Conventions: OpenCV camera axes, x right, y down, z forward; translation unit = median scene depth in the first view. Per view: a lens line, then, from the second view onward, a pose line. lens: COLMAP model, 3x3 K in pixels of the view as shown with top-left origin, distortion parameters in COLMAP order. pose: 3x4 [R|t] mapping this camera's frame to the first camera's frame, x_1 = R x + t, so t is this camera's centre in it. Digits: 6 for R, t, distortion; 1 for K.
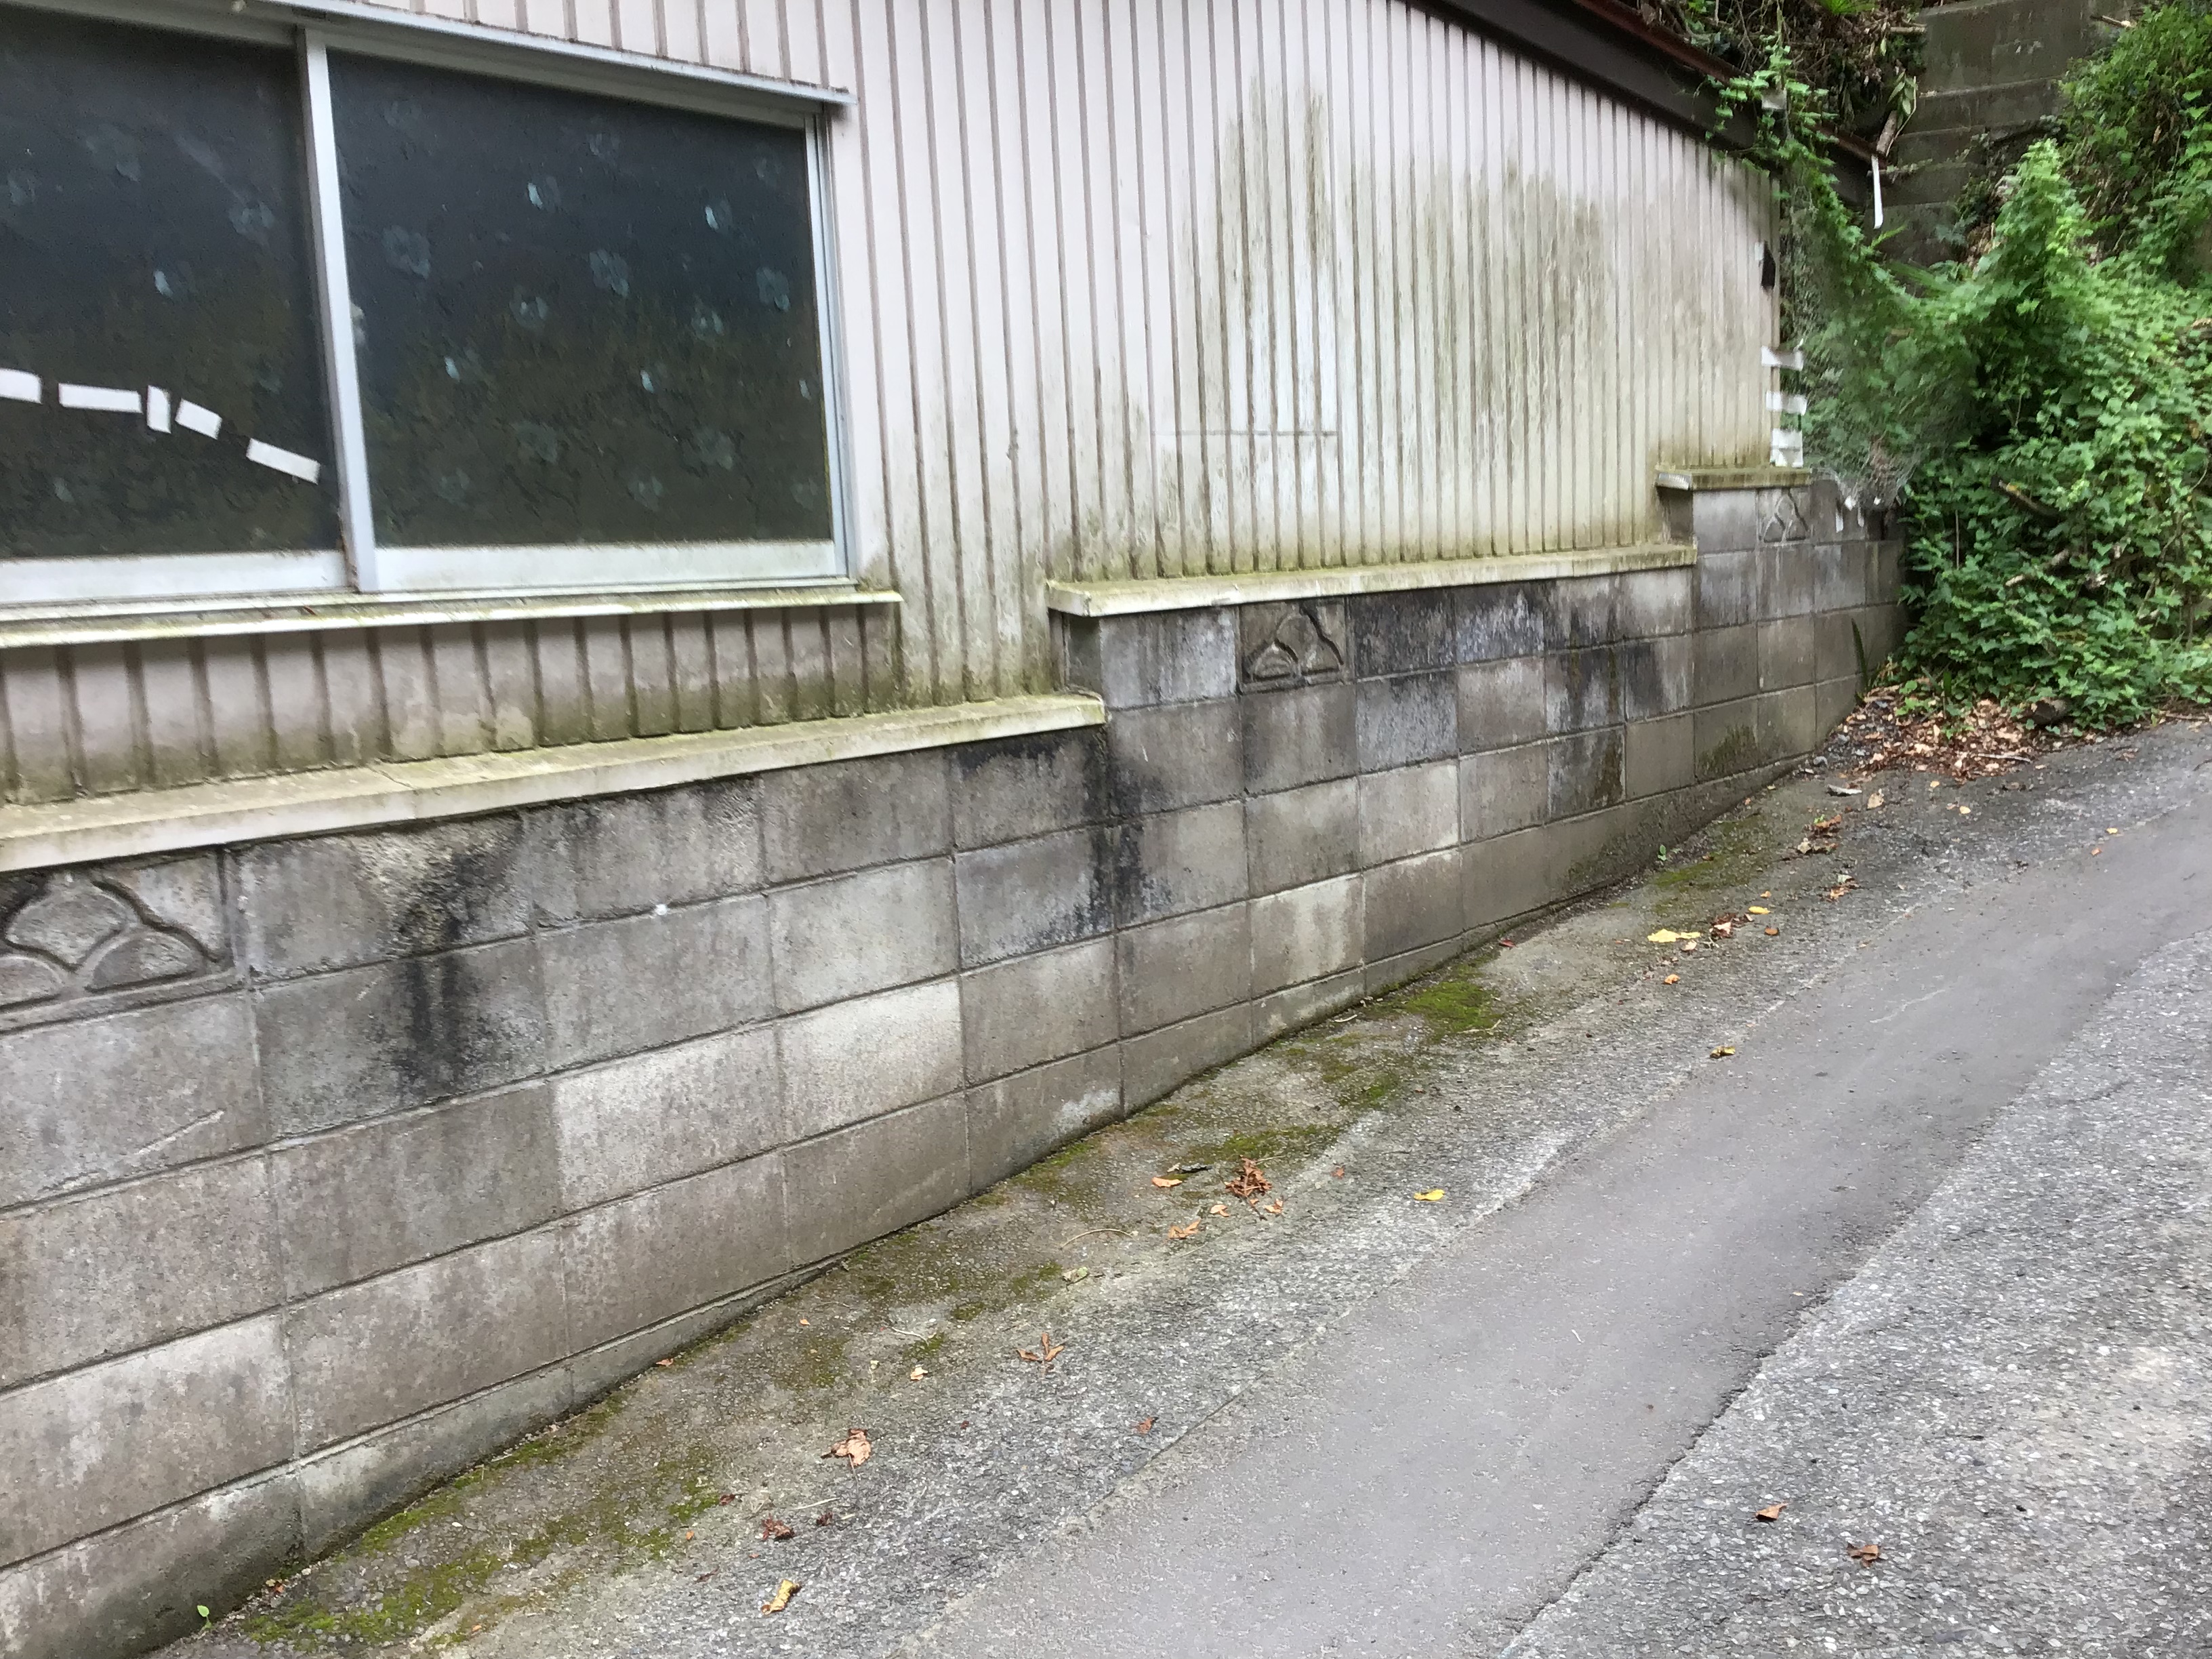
lens RADIAL K [[2012.2, 0, 1111.2], [0, 2012.2, 797.4], [0, 0, 1]] dist [0.118908, -0.257449]
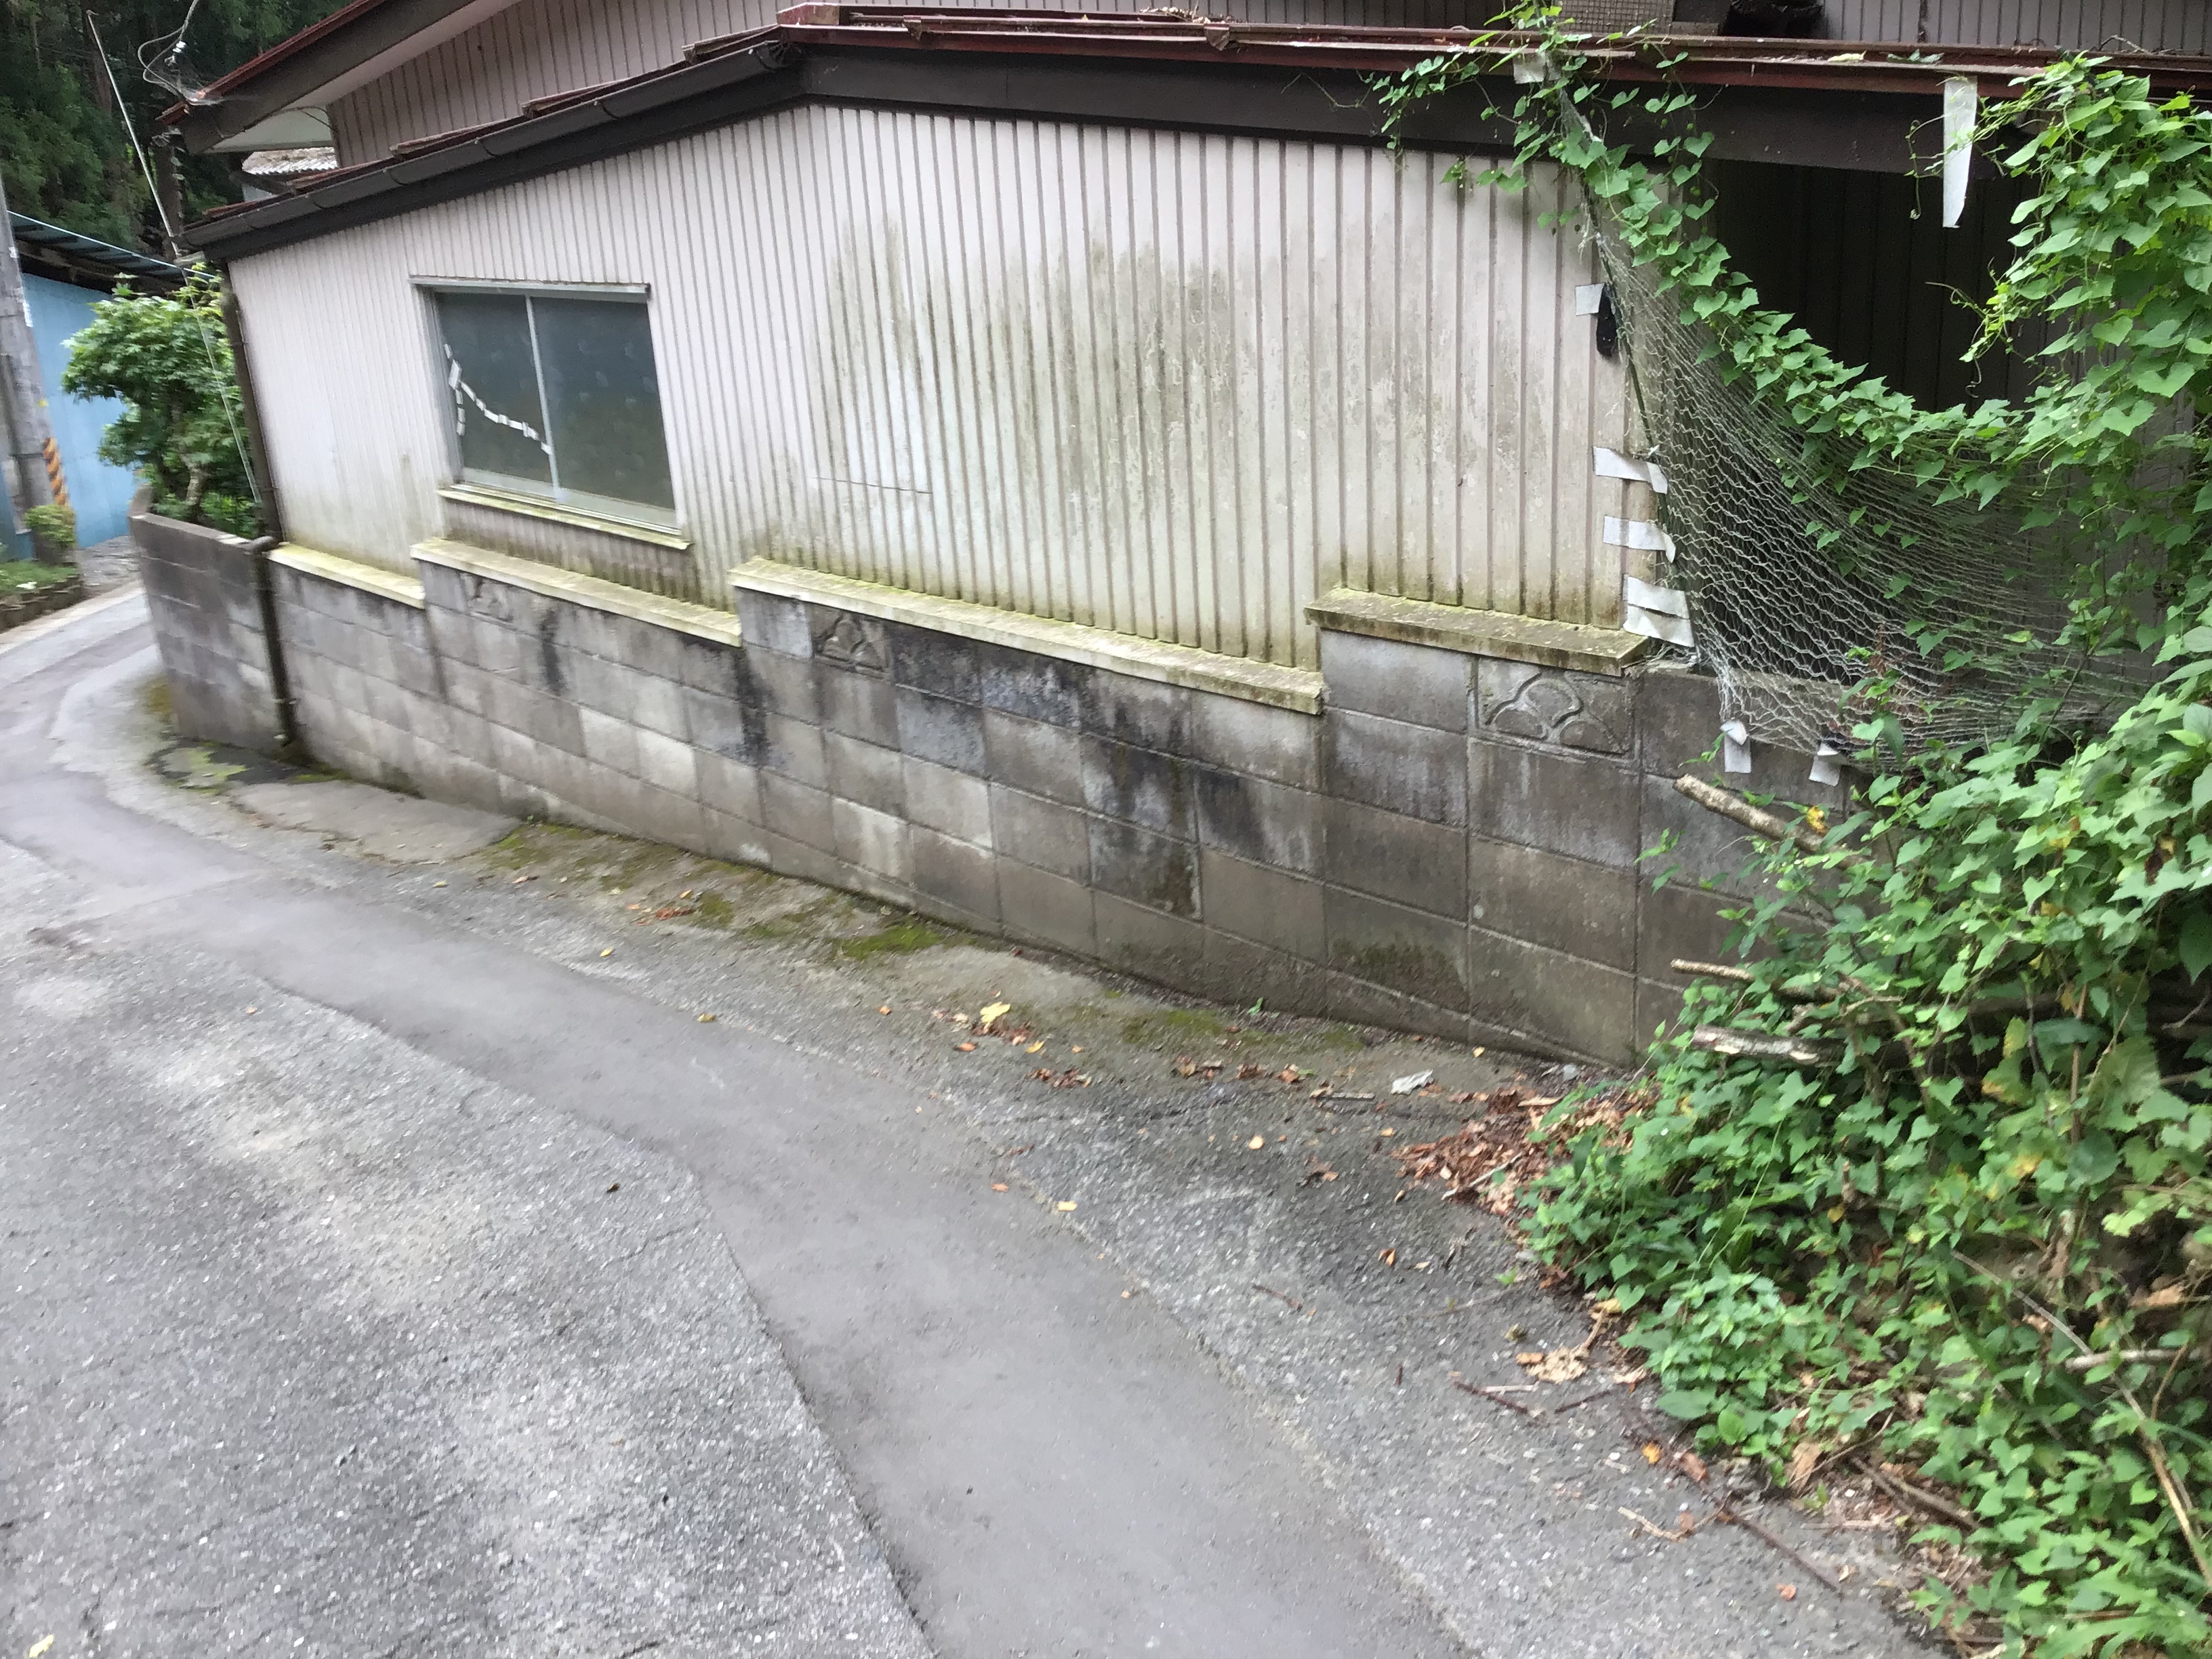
lens RADIAL K [[2012.2, 0, 1111.2], [0, 2012.2, 797.4], [0, 0, 1]] dist [0.118908, -0.257449]
pose [[-0.129371, 0.362418, -0.922993, 1.270102], [-0.048407, 0.927398, 0.370932, -0.457003], [0.990414, 0.092667, -0.102435, 1.212138]]
